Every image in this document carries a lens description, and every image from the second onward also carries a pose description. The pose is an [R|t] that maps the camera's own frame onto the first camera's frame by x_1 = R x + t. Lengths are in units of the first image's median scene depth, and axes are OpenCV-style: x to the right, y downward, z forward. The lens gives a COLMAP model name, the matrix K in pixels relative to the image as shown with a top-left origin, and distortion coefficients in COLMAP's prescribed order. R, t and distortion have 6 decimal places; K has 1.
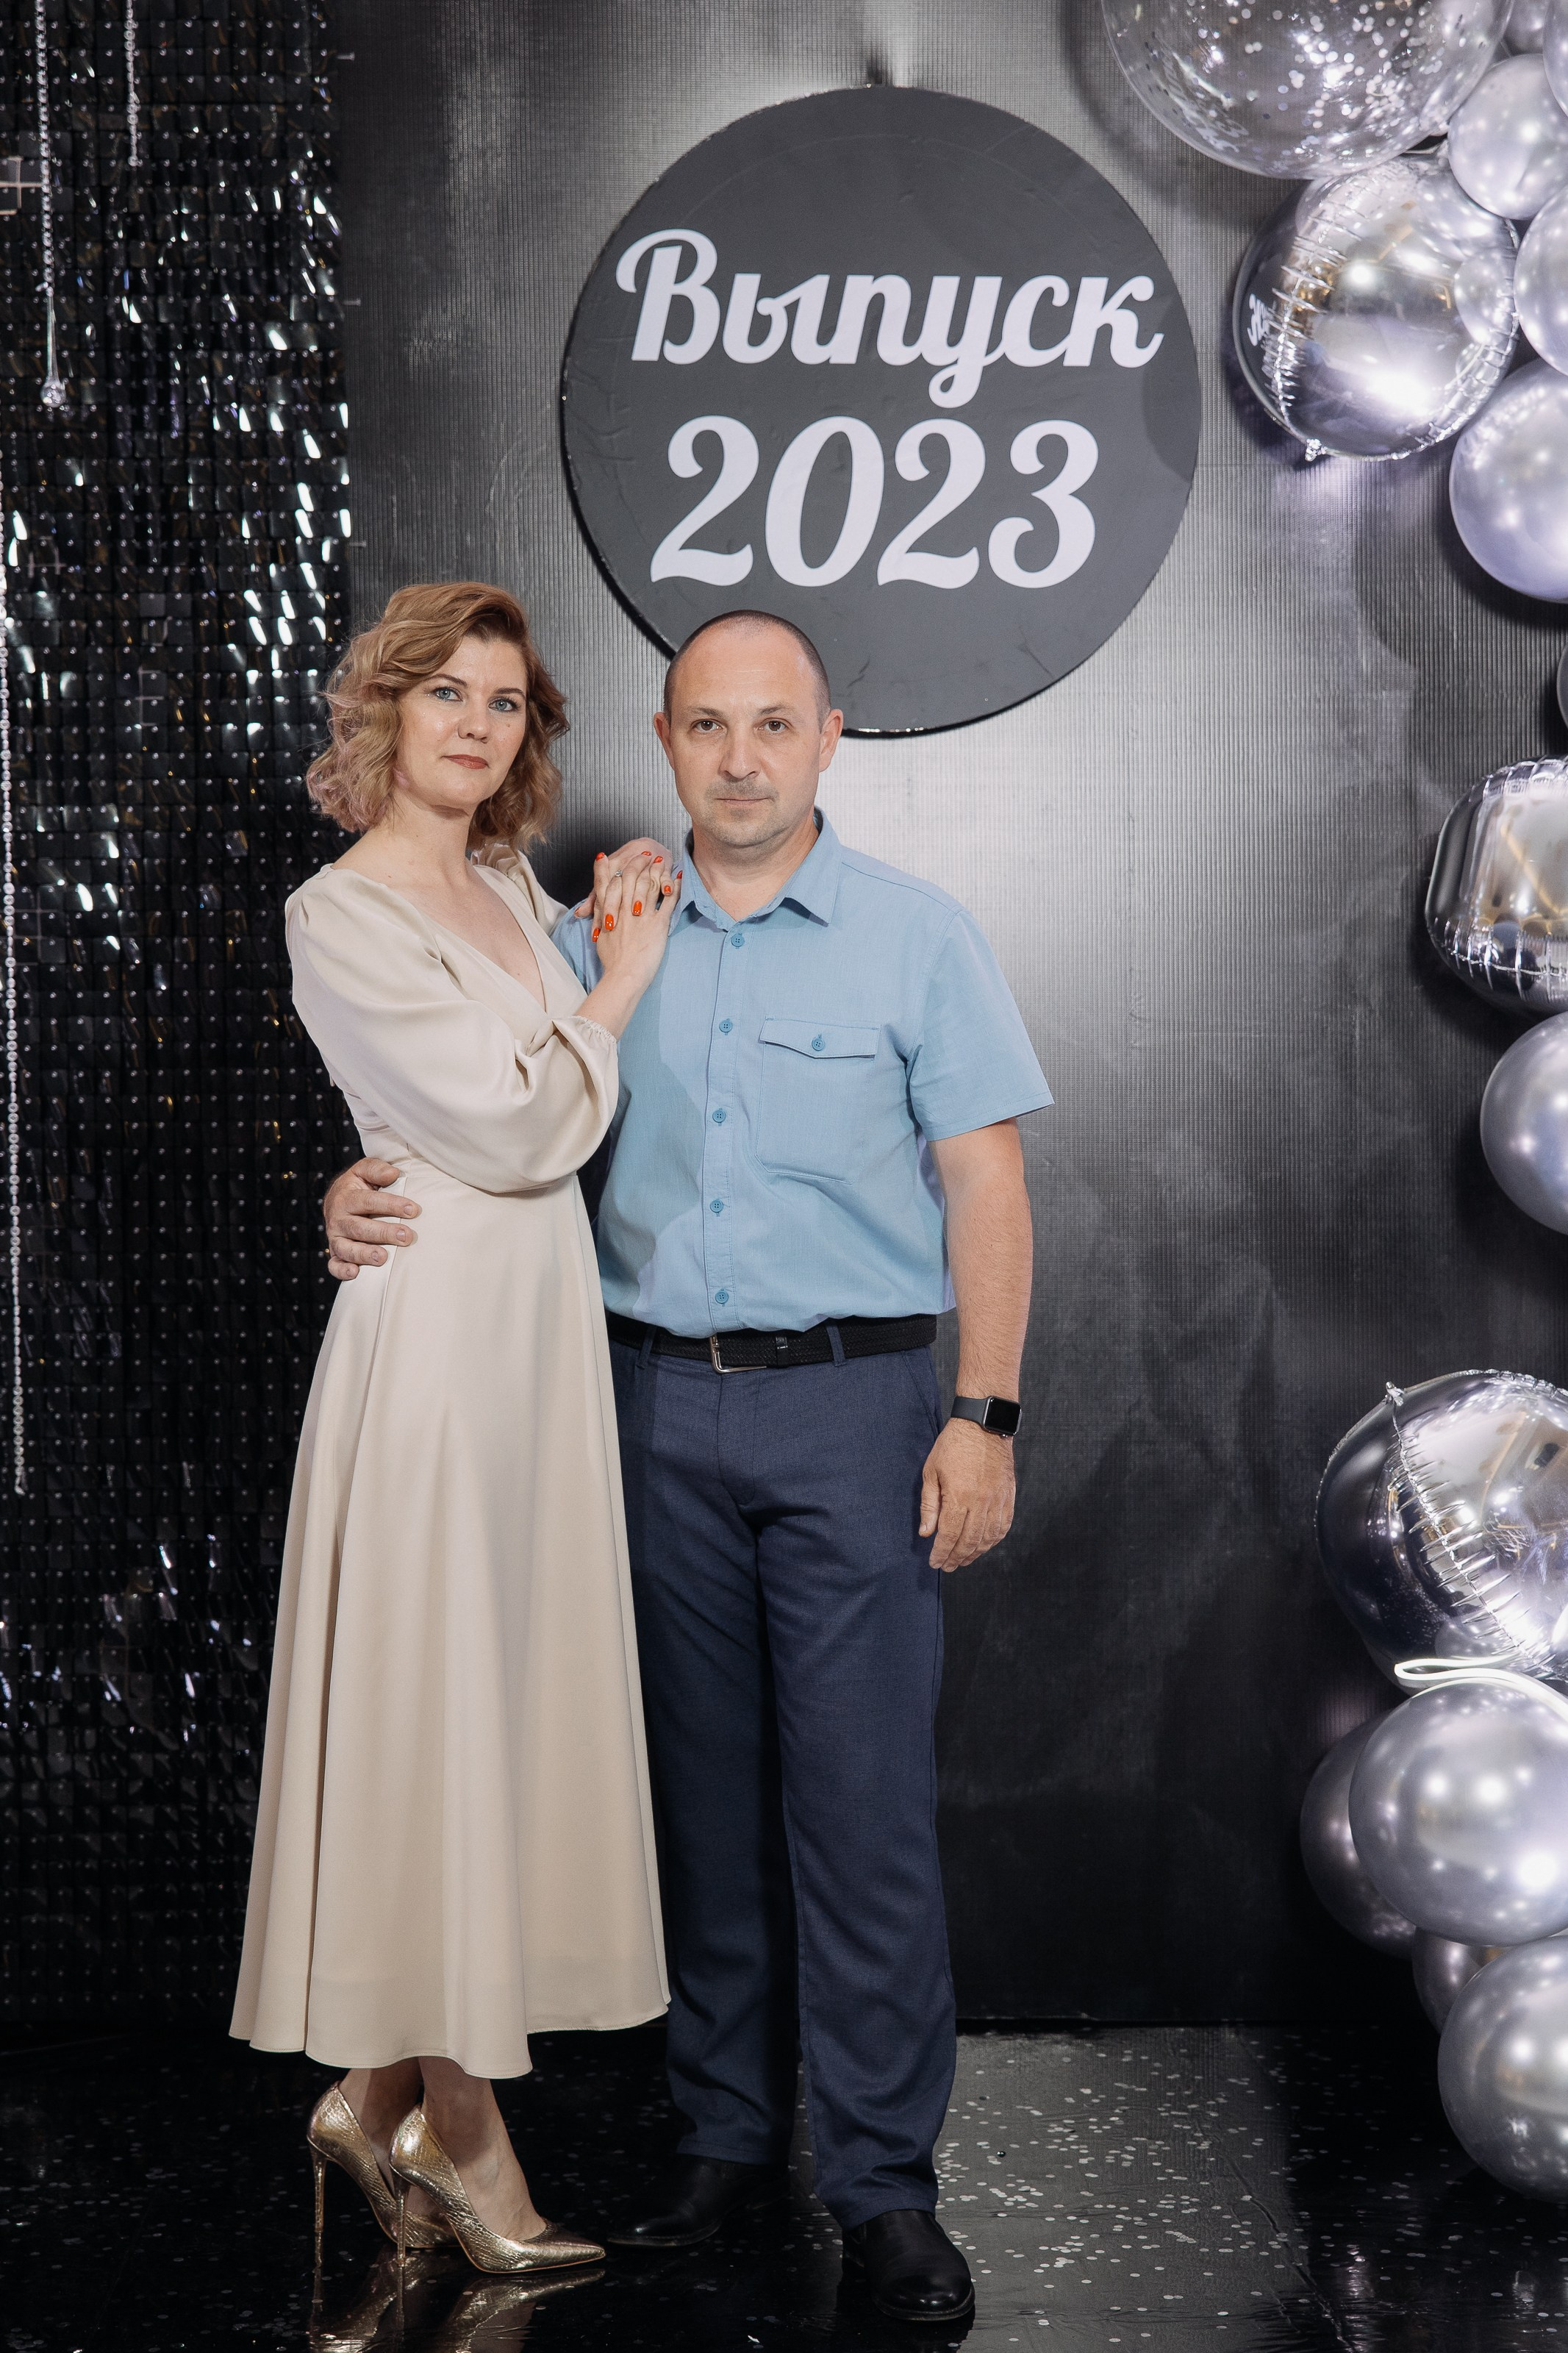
lens RADIAL K [[4181.9, 0, 791.8], [0, 4181.9, 1198.1], [0, 0, 1]] dist [0.251993, 0.000000]
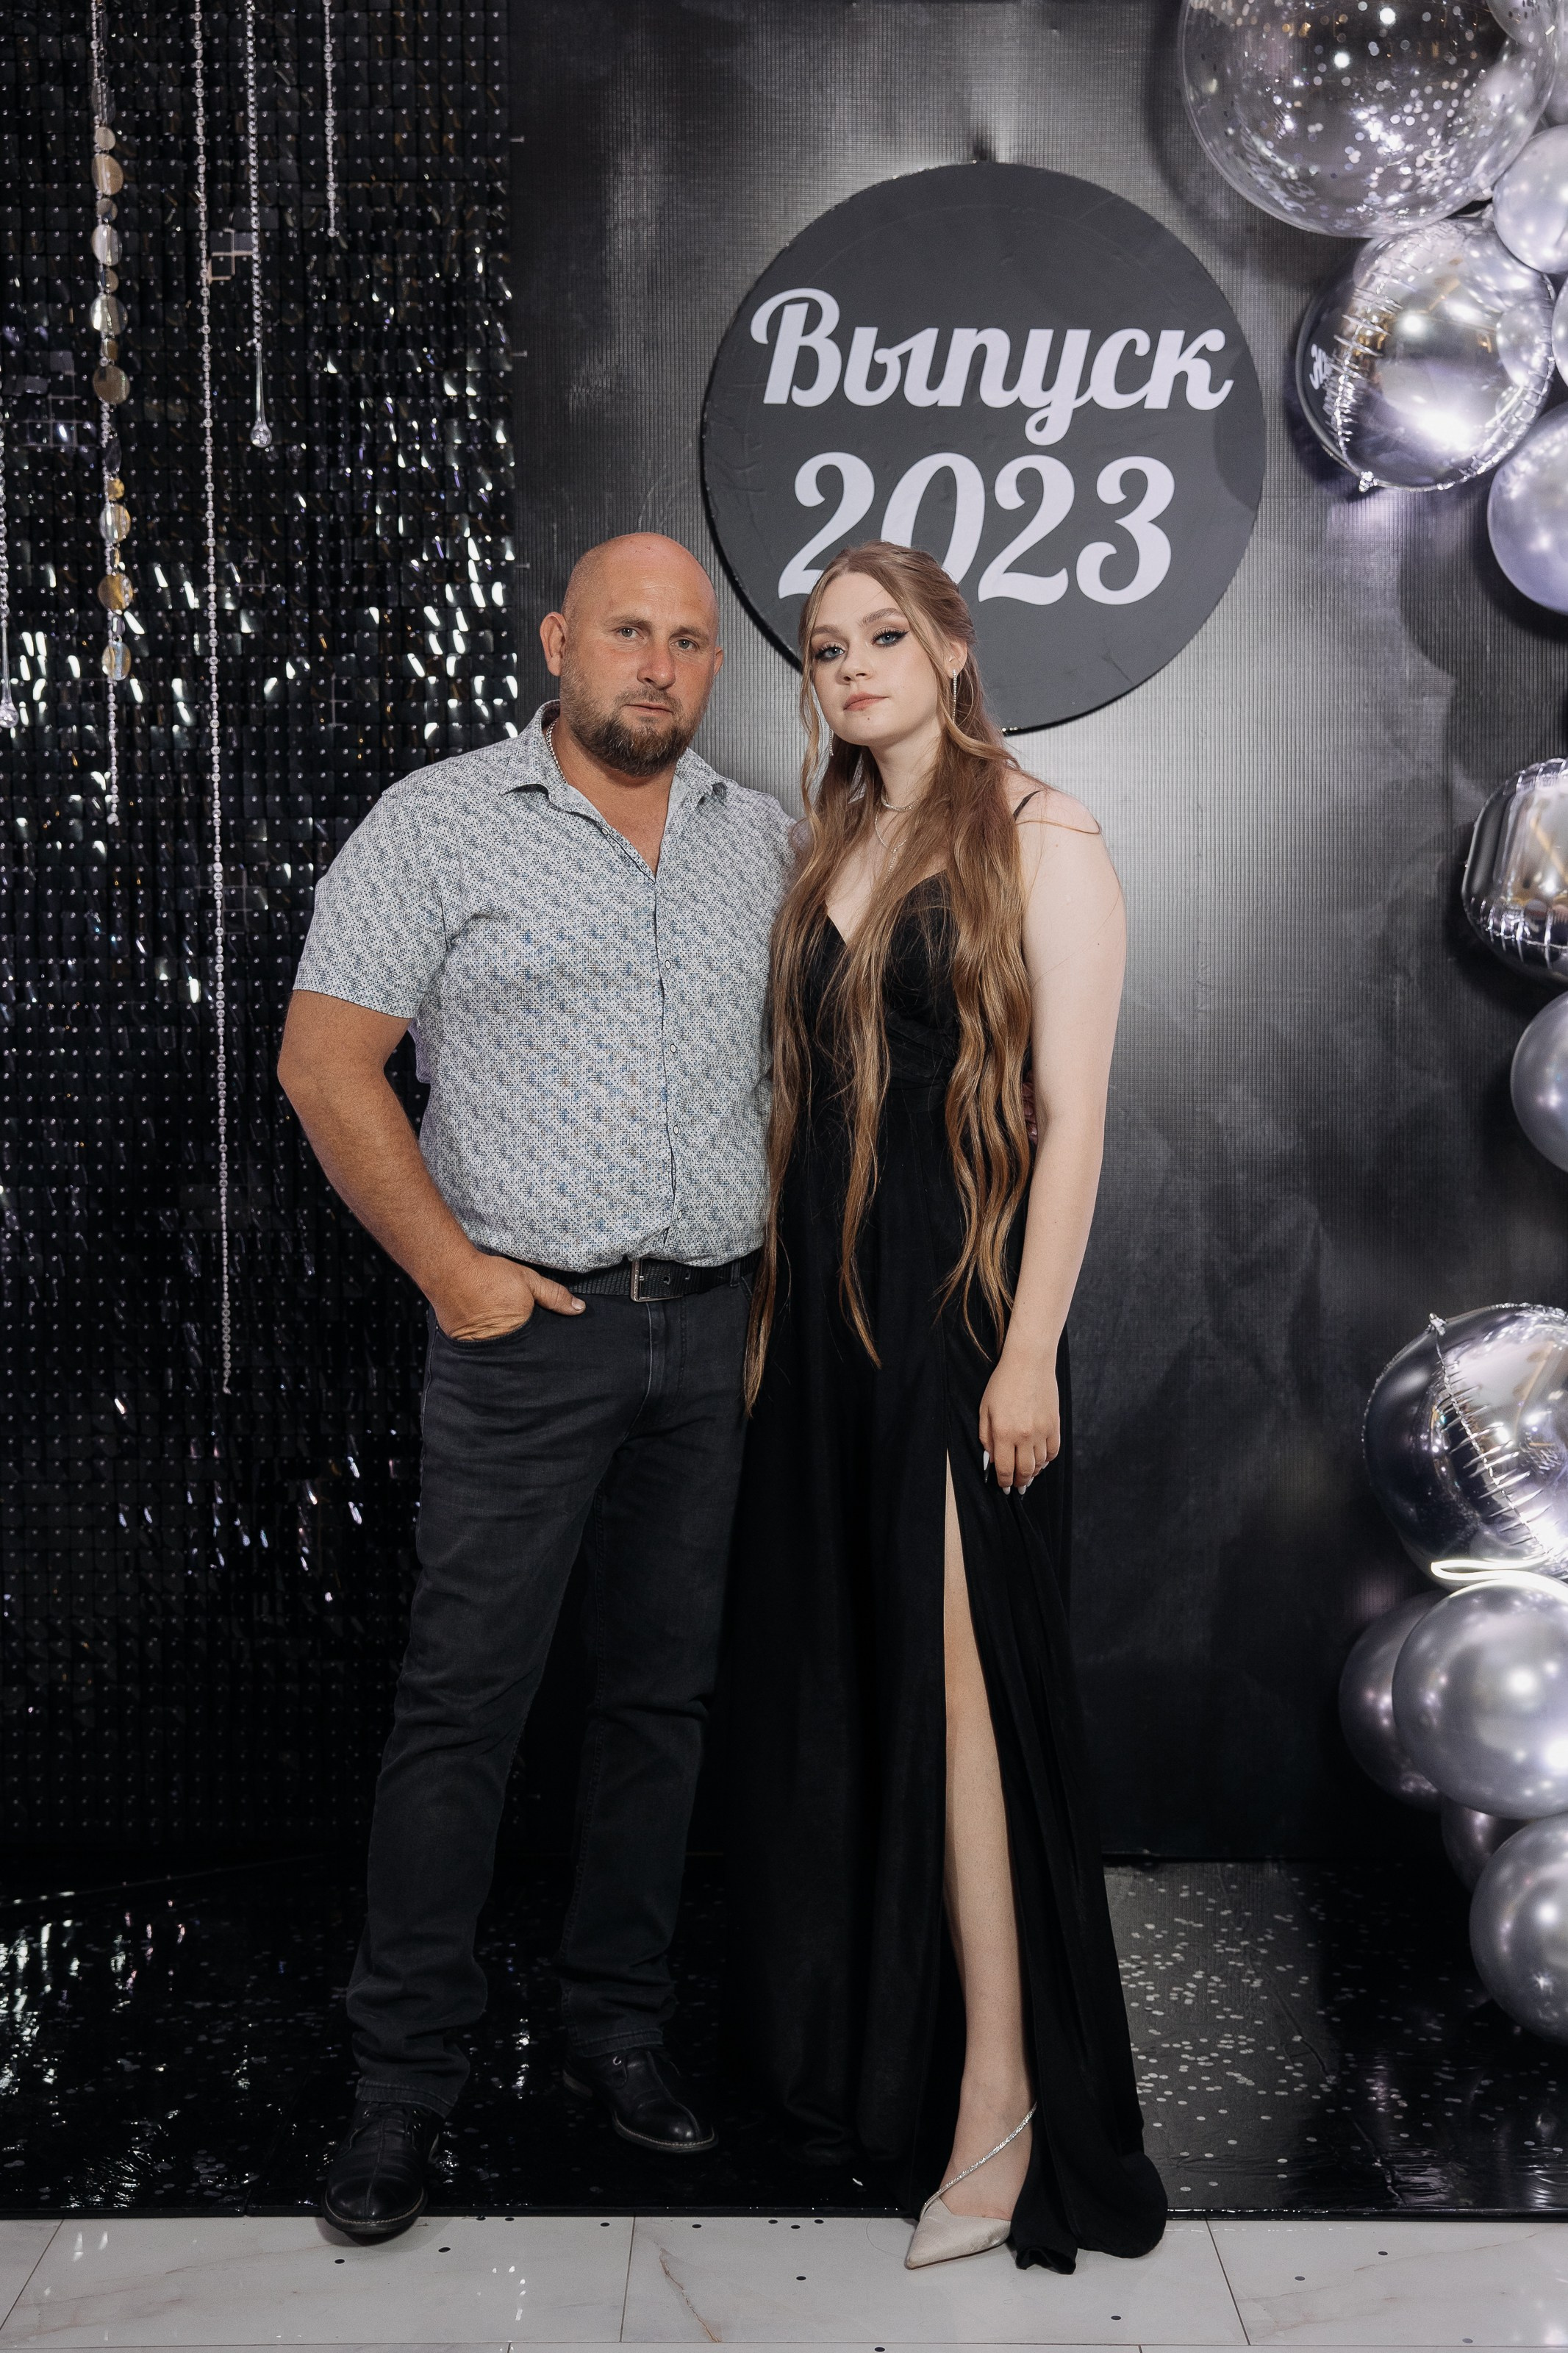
lens RADIAL K [[3091.1, 0, 791.3], [0, 3091.1, 1212.4], [0, 0, 1]] dist [0.083550, 0.000000]
pose [[0.999445, 0.008106, -0.032308, -0.001638], [-0.007045, 0.999437, 0.032815, -0.008187], [0.032556, -0.032570, 0.998939, 0.157007]]
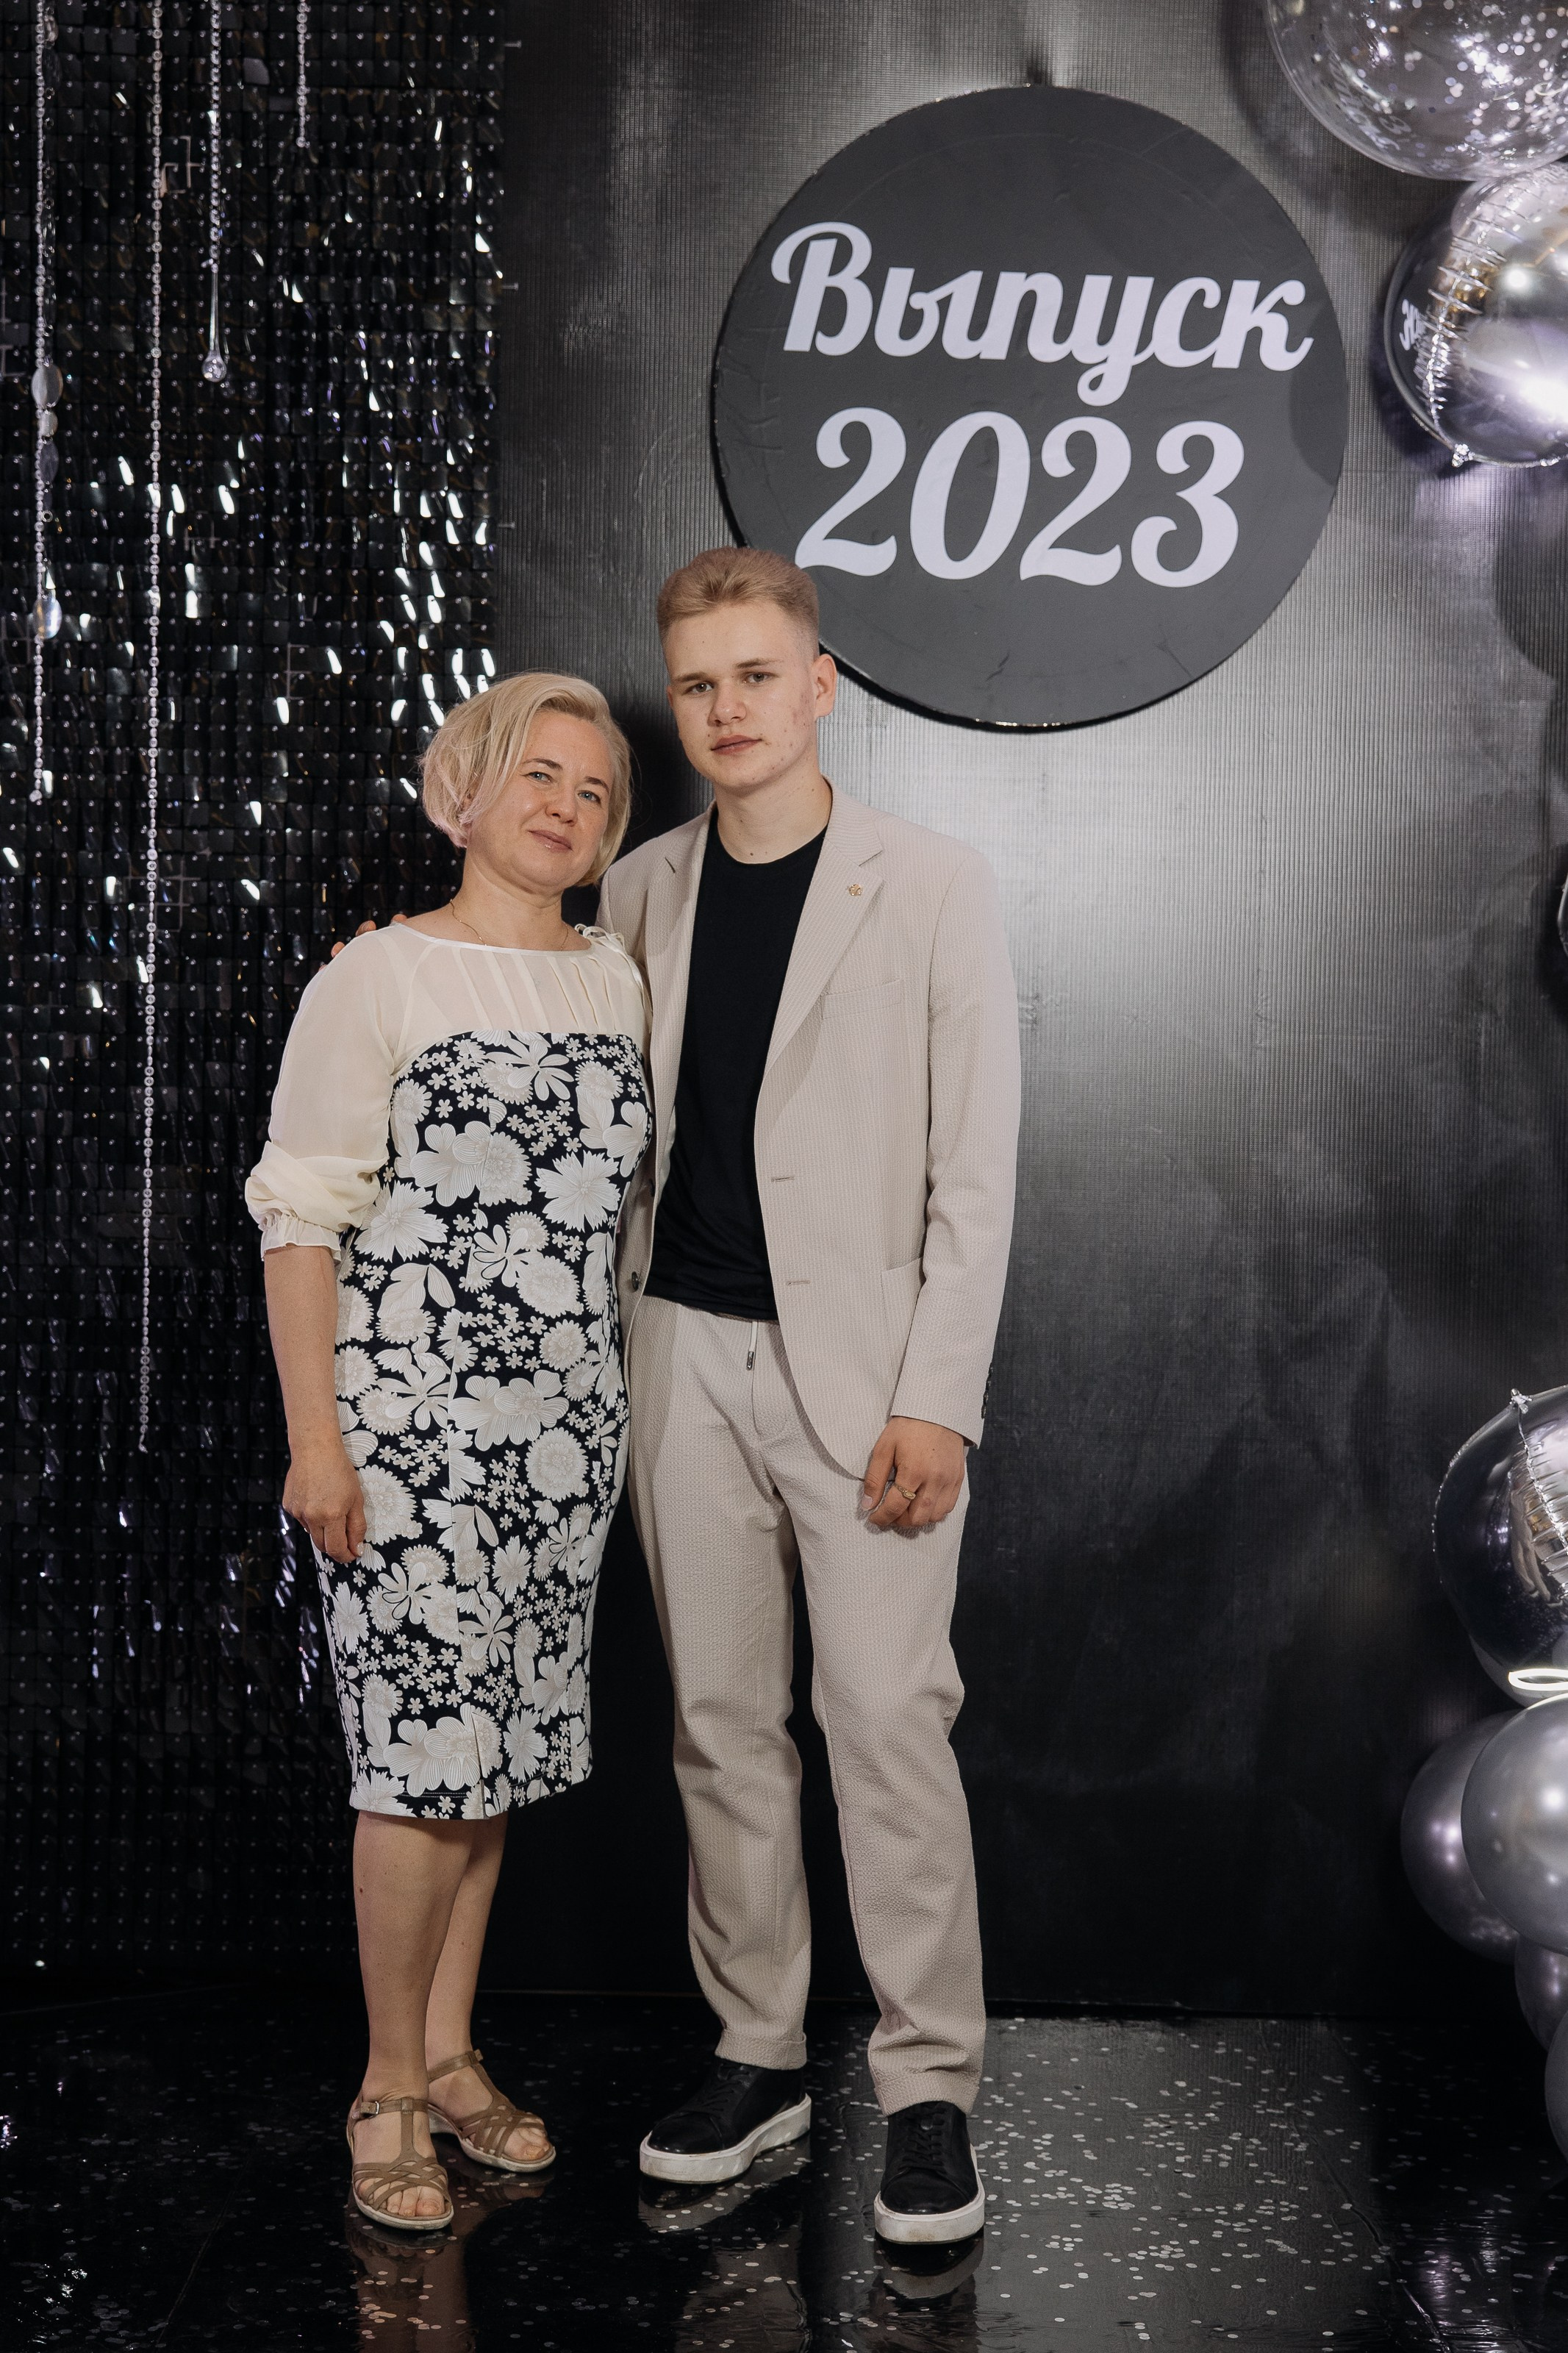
lens RADIAL K [[3668.4, 0, 792.4], [0, 3668.4, 1225.9], [0, 0, 1]] dist [0.143934, 0.000000]
pose [[0.999164, 0.033091, -0.024000, -0.007657], [-0.032968, 0.999441, 0.005504, 0.005682], [0.024169, -0.004709, 0.999697, 0.116190]]
